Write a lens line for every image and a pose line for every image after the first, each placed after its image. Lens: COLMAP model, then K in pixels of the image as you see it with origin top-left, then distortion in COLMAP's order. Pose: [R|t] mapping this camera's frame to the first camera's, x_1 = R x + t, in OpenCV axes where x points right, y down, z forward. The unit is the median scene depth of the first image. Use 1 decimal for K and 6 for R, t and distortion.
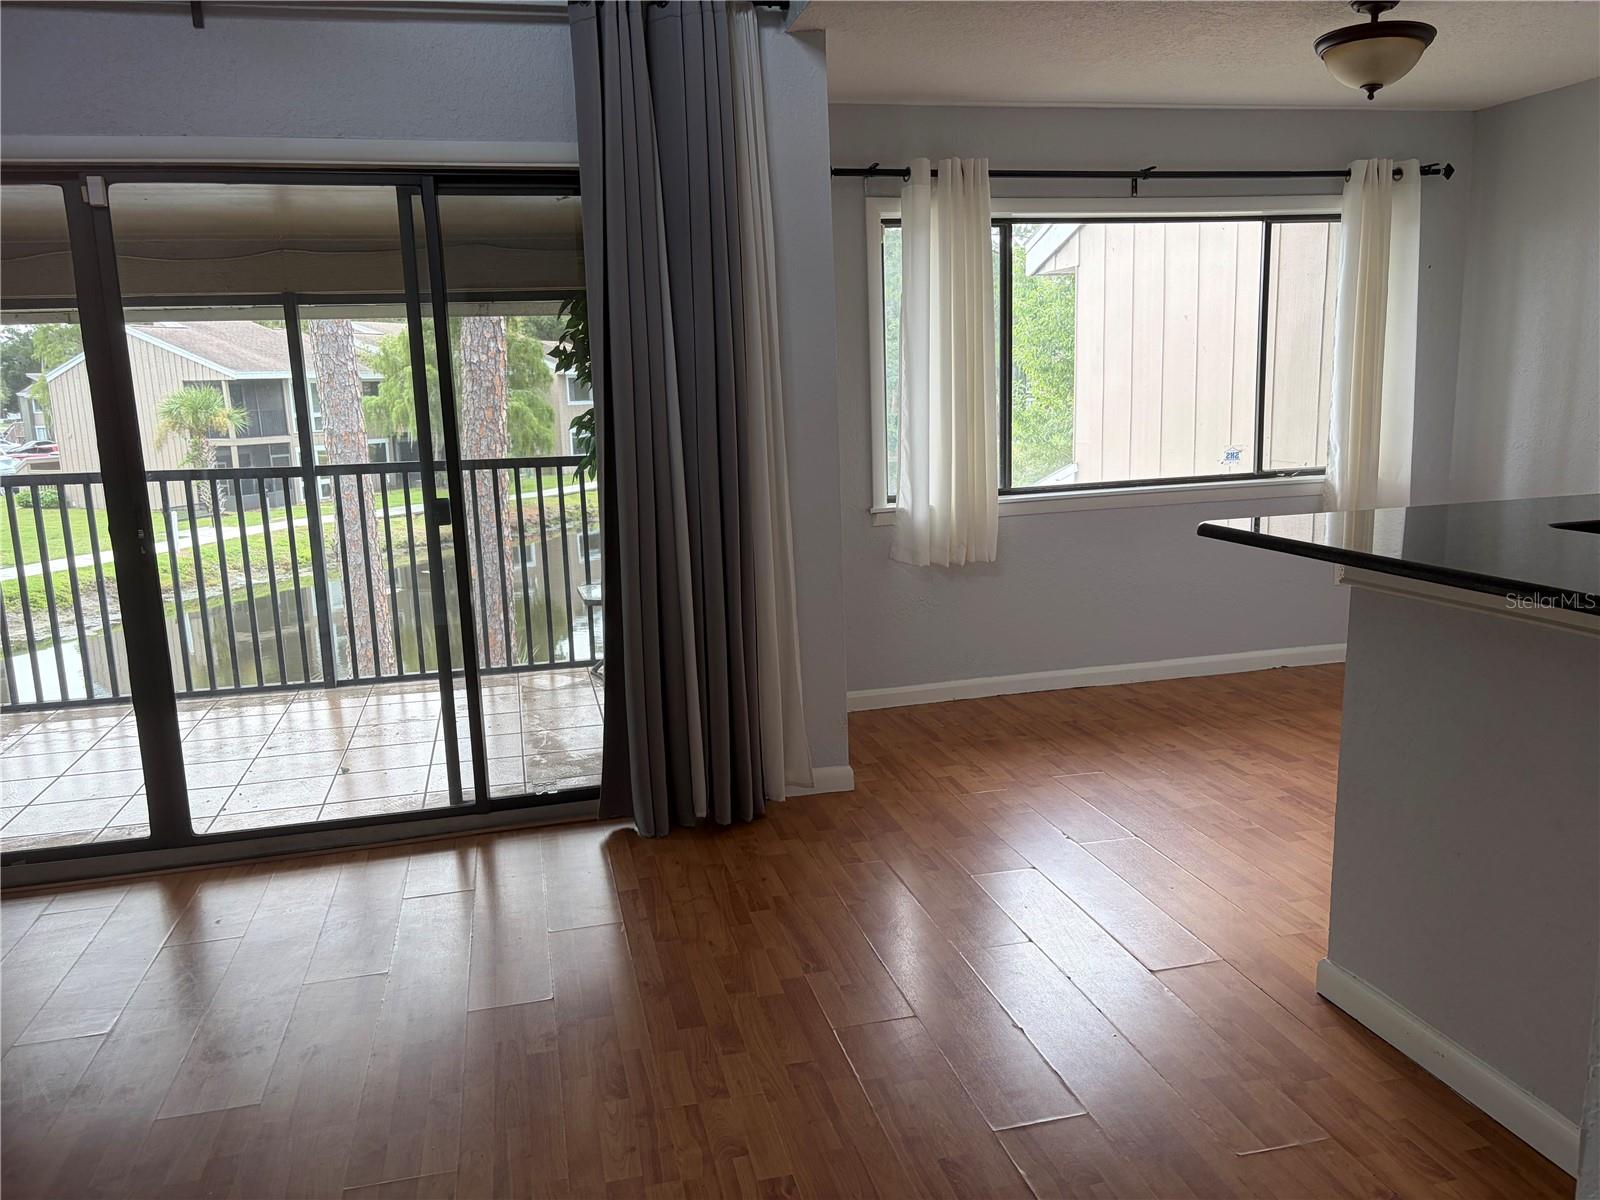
lens RADIAL K [[1213.5, 0, 799.0], [0, 1213.5, 605.8], [0, 0, 1]] dist [0.045931, -0.046579]
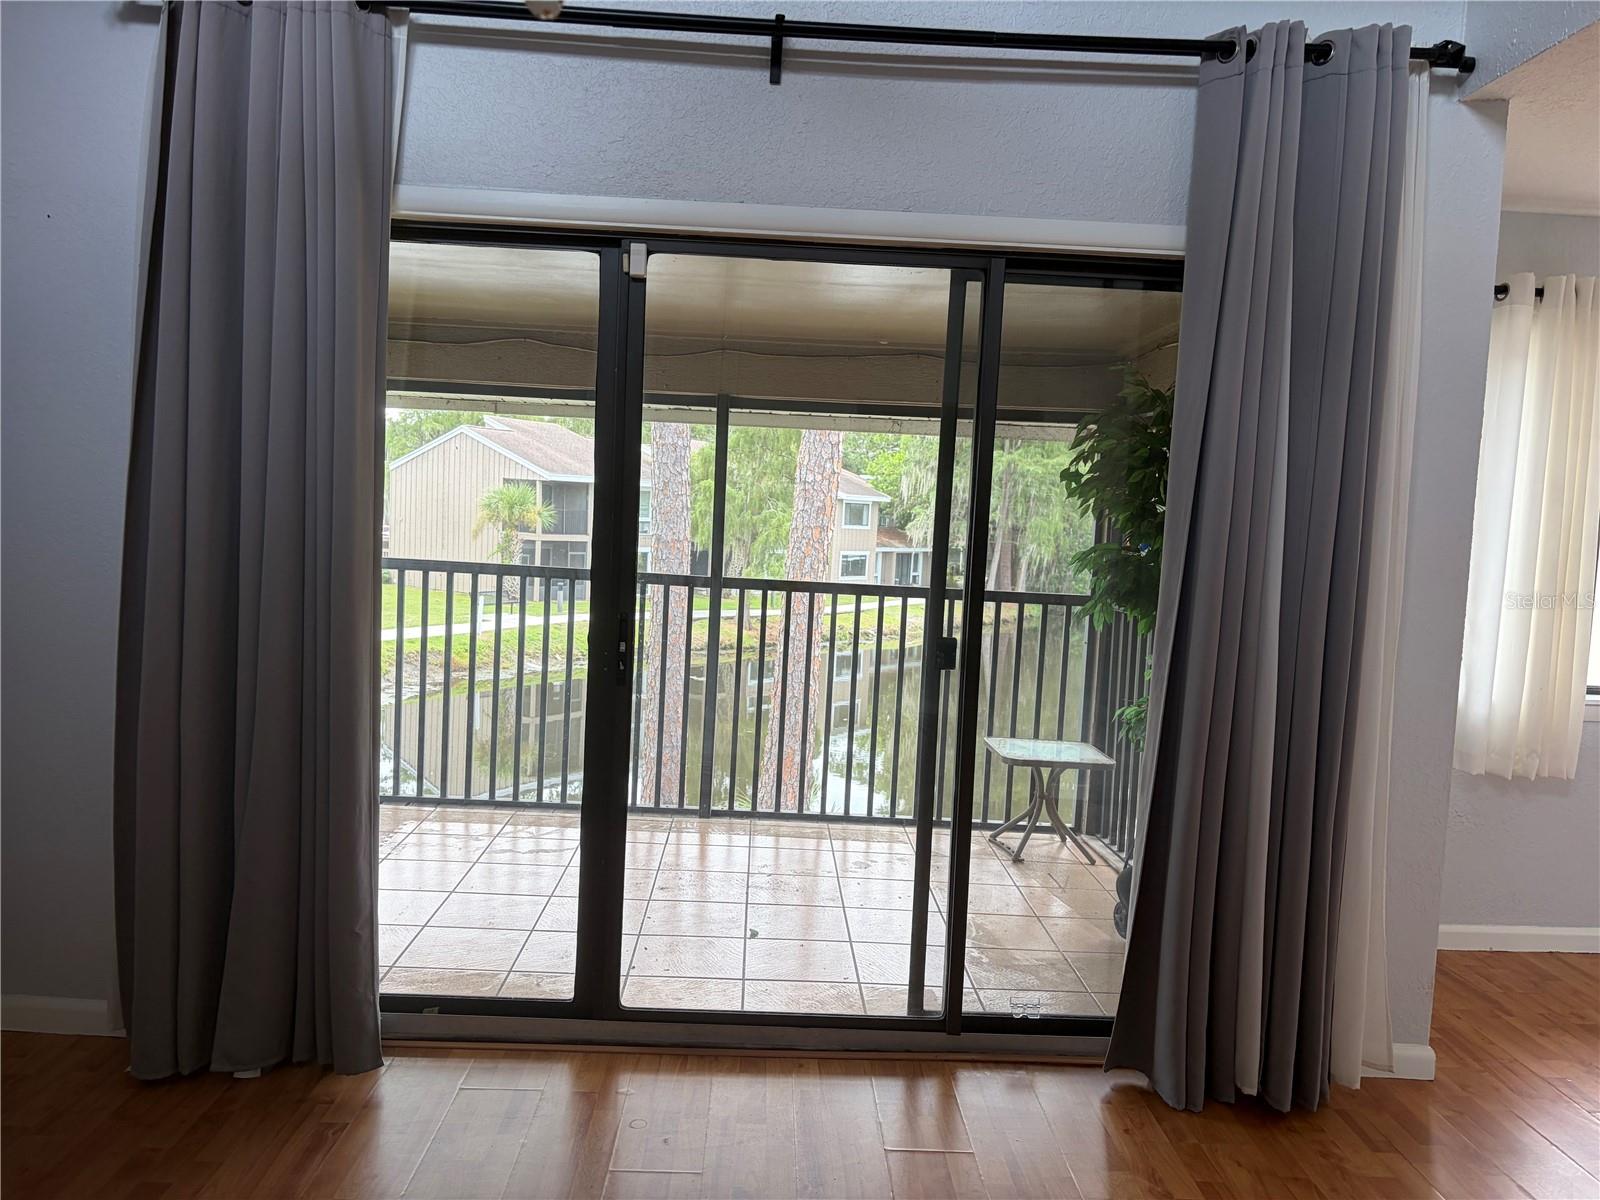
lens RADIAL K [[1204.4, 0, 793.3], [0, 1204.4, 607.0], [0, 0, 1]] dist [0.083422, -0.103679]
pose [[0.973708, 0.096129, -0.206525, -0.182221], [-0.117086, 0.988875, -0.091745, -0.017002], [0.195408, 0.113514, 0.974131, 0.140223]]
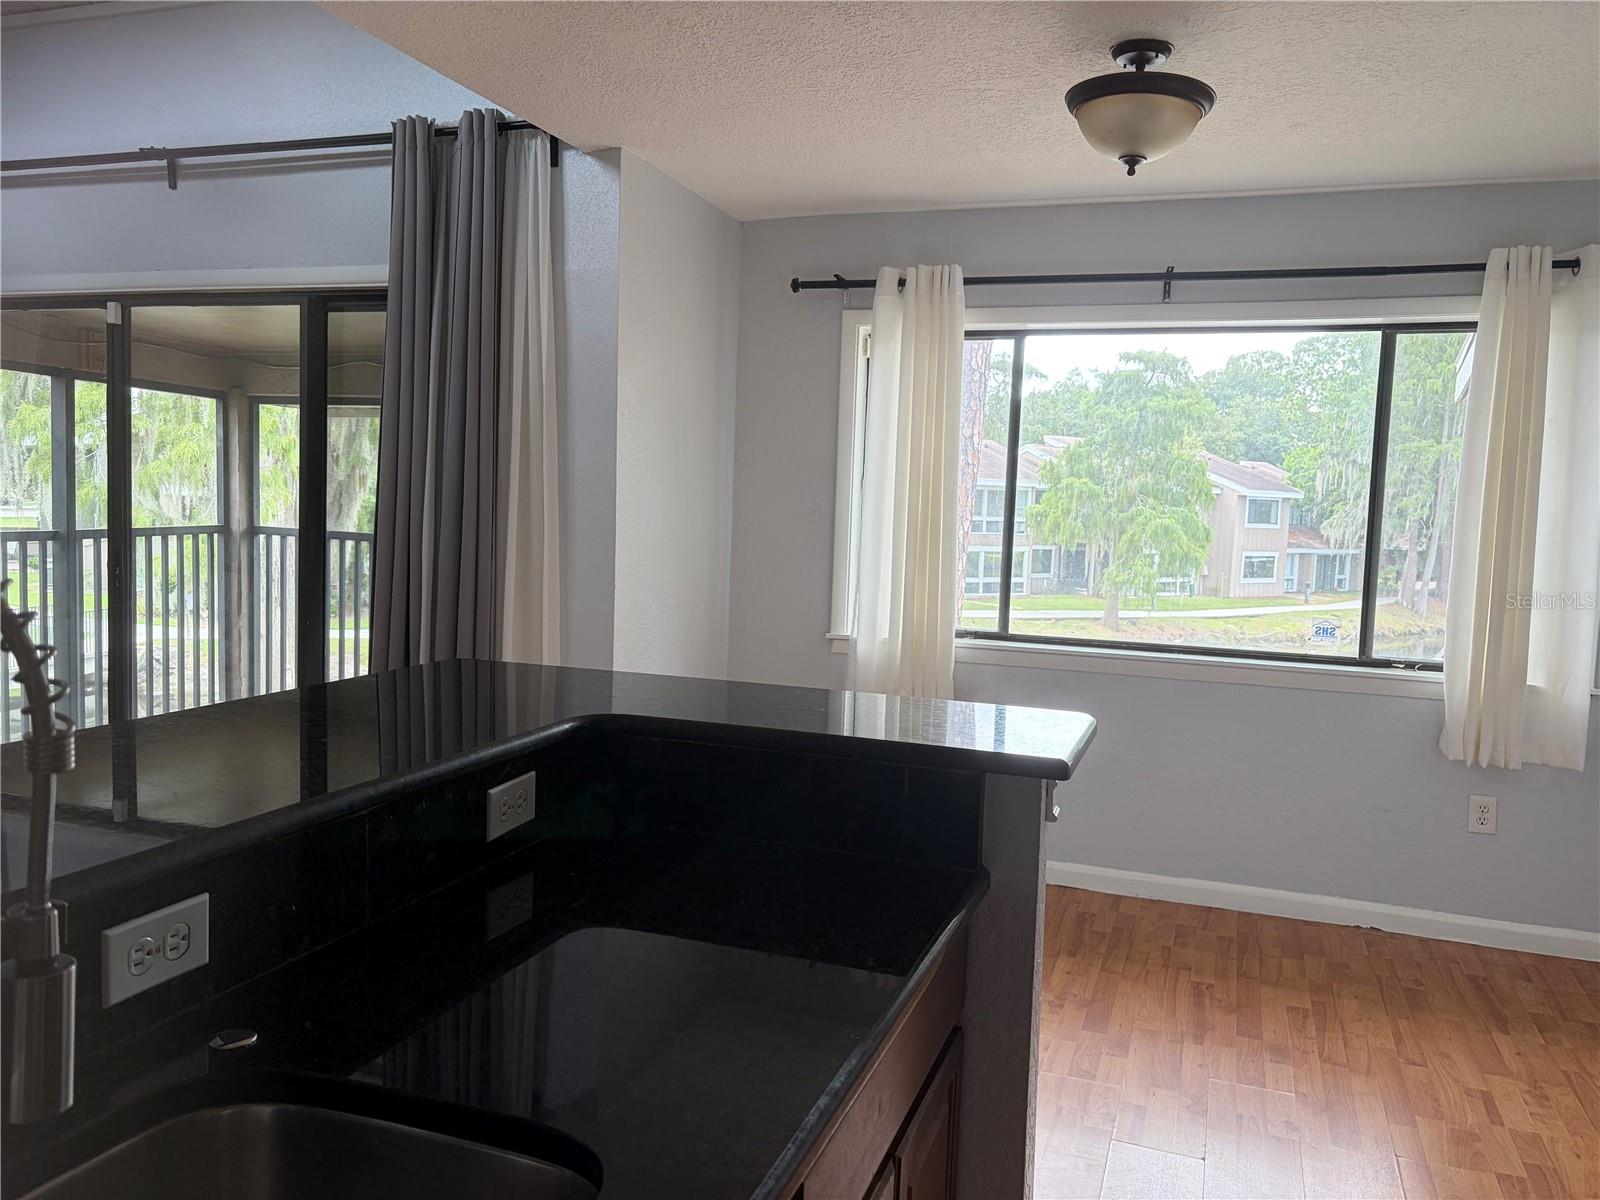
lens RADIAL K [[1212.5, 0, 800.4], [0, 1212.5, 592.3], [0, 0, 1]] dist [0.046237, -0.002935]
pose [[0.833125, 0.108517, -0.542335, 0.577573], [-0.163980, 0.984939, -0.054823, -0.060675], [0.528218, 0.134606, 0.838372, 0.218686]]
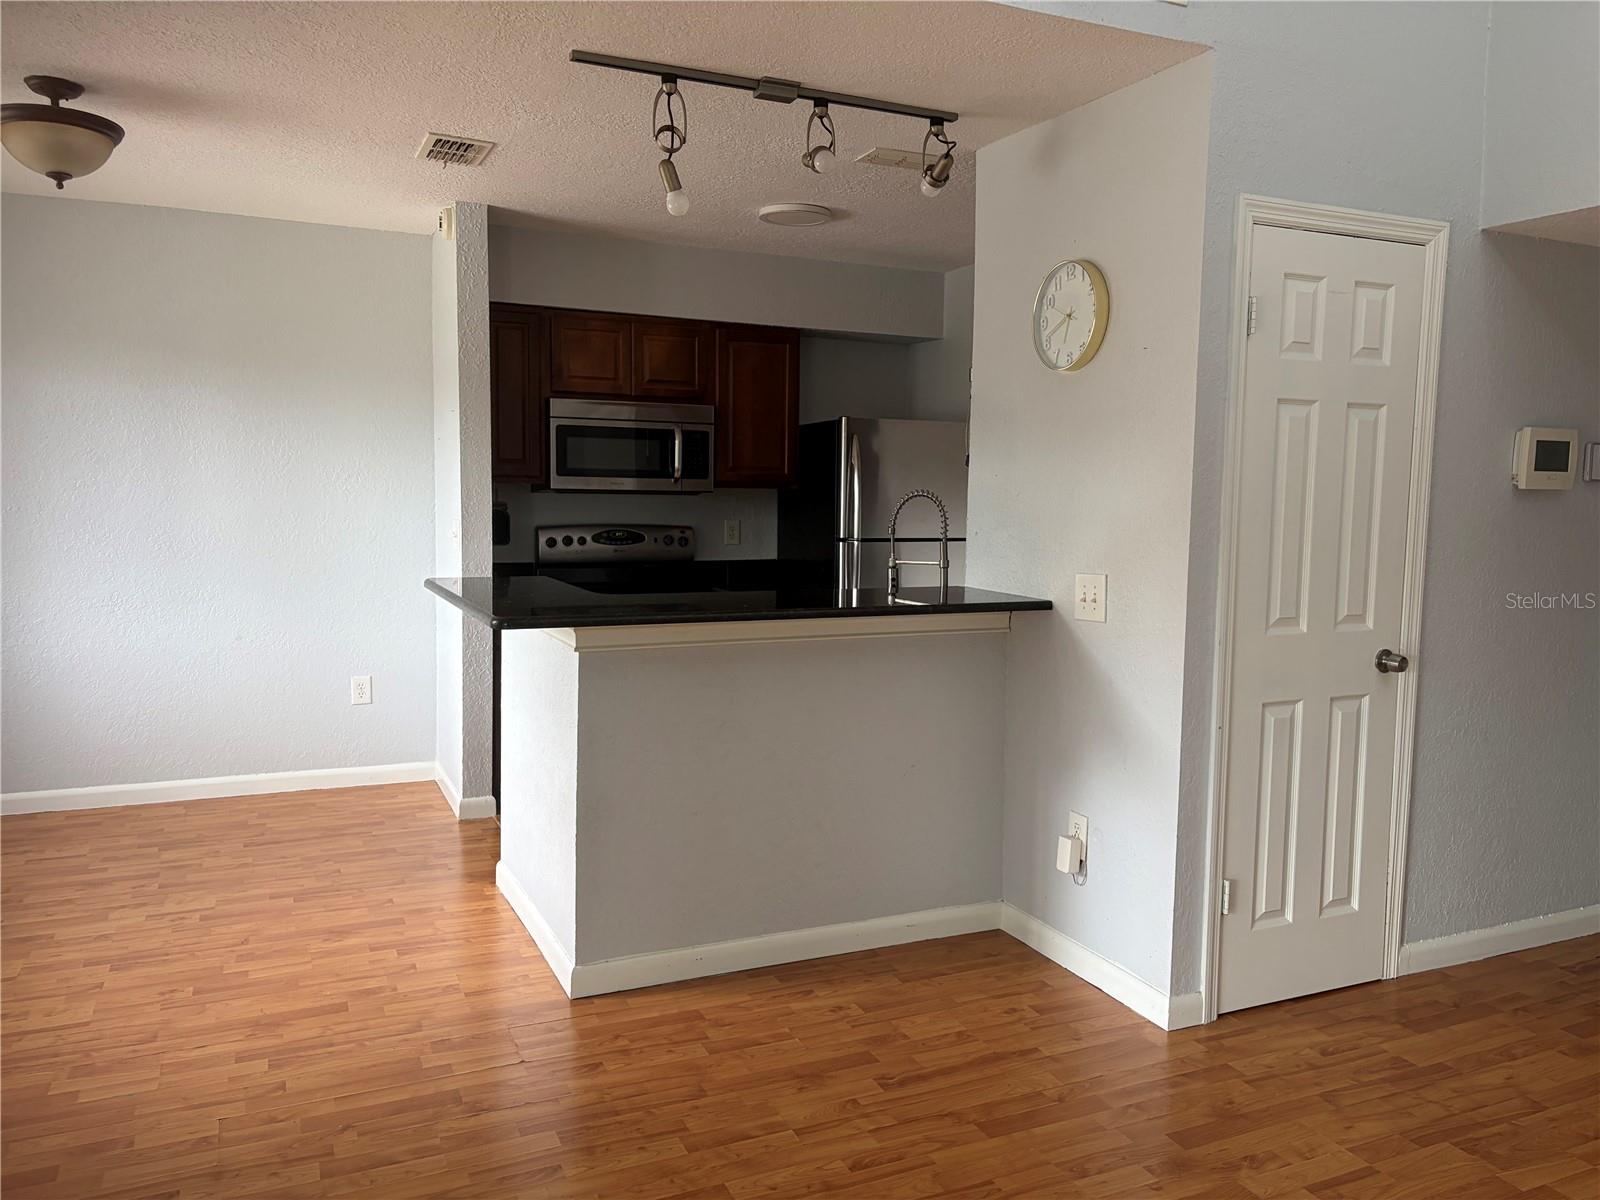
lens RADIAL K [[1216.7, 0, 819.8], [0, 1216.7, 592.7], [0, 0, 1]] dist [0.006862, 0.002740]
pose [[-0.193465, -0.055655, 0.979527, -0.434991], [0.169830, 0.981419, 0.089305, -0.078734], [-0.966297, 0.183630, -0.180418, 0.523224]]
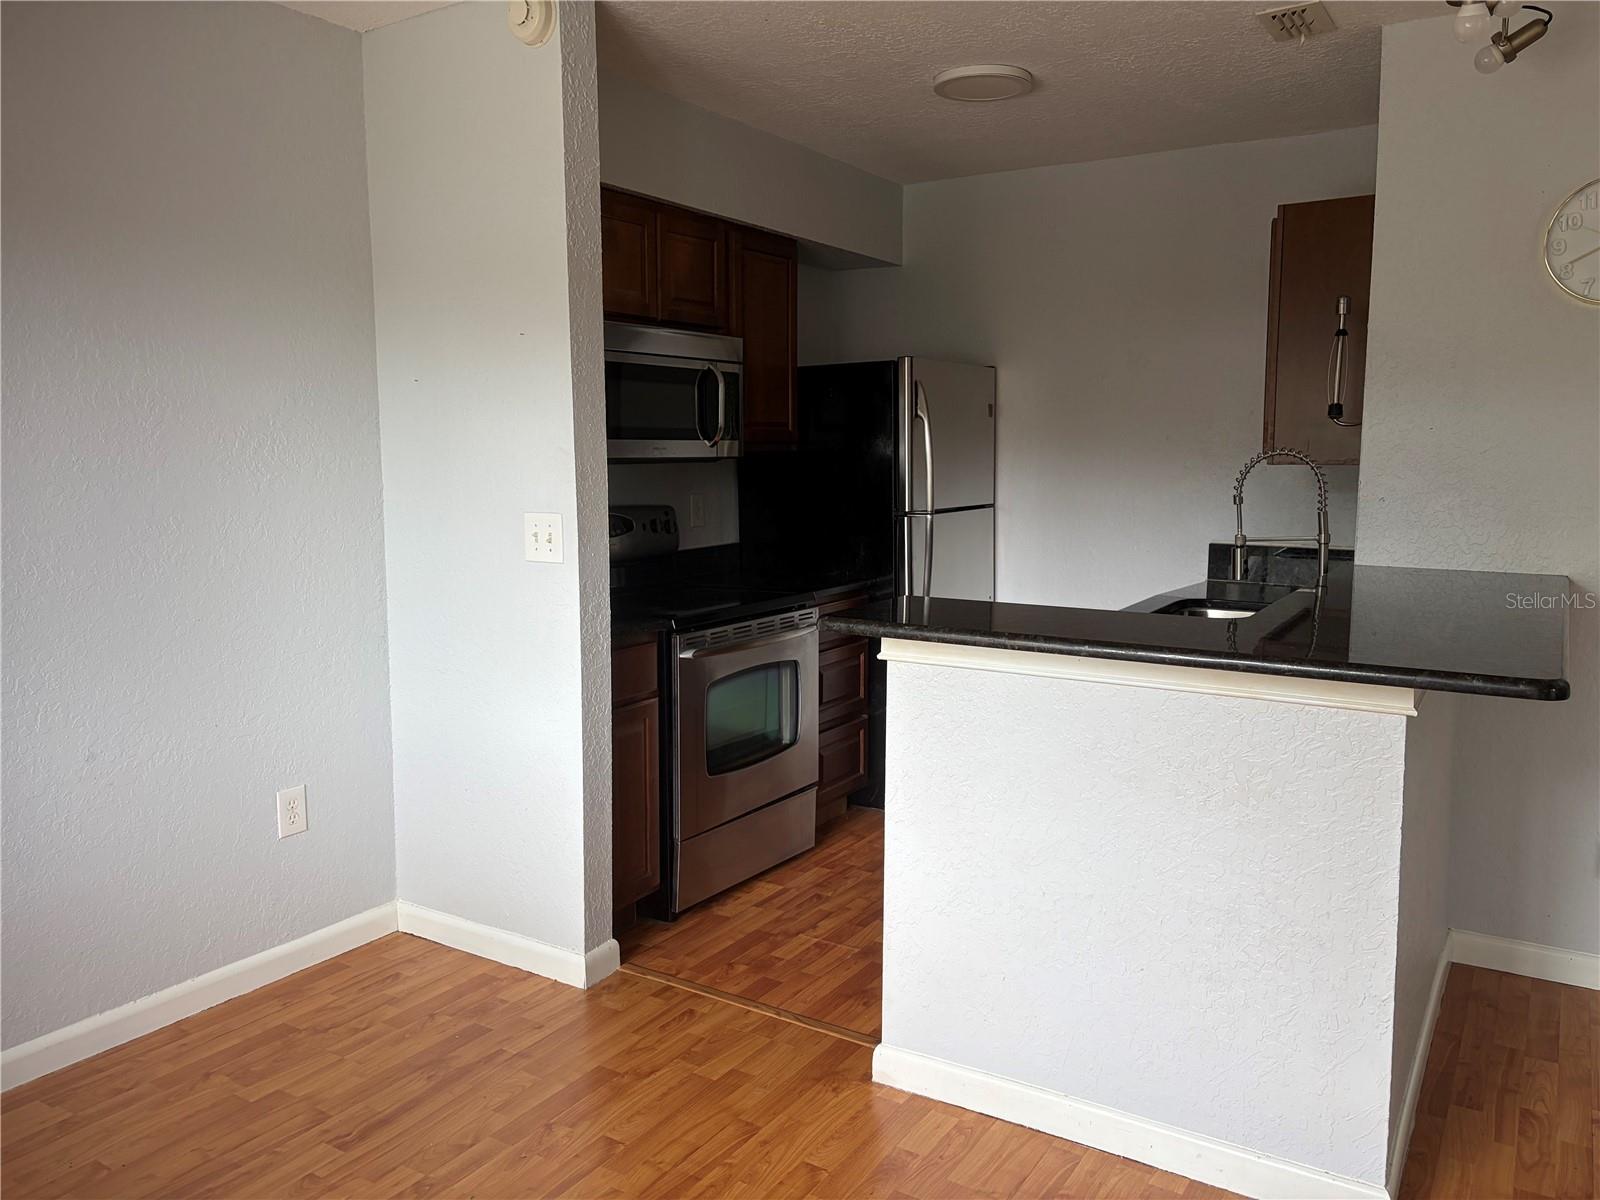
lens RADIAL K [[1234.2, 0, 804.9], [0, 1234.2, 590.9], [0, 0, 1]] dist [0.036286, 0.004434]
pose [[-0.707828, -0.052221, 0.704452, 0.080621], [0.150948, 0.963046, 0.223062, -0.182697], [-0.690069, 0.264225, -0.673788, 0.971425]]
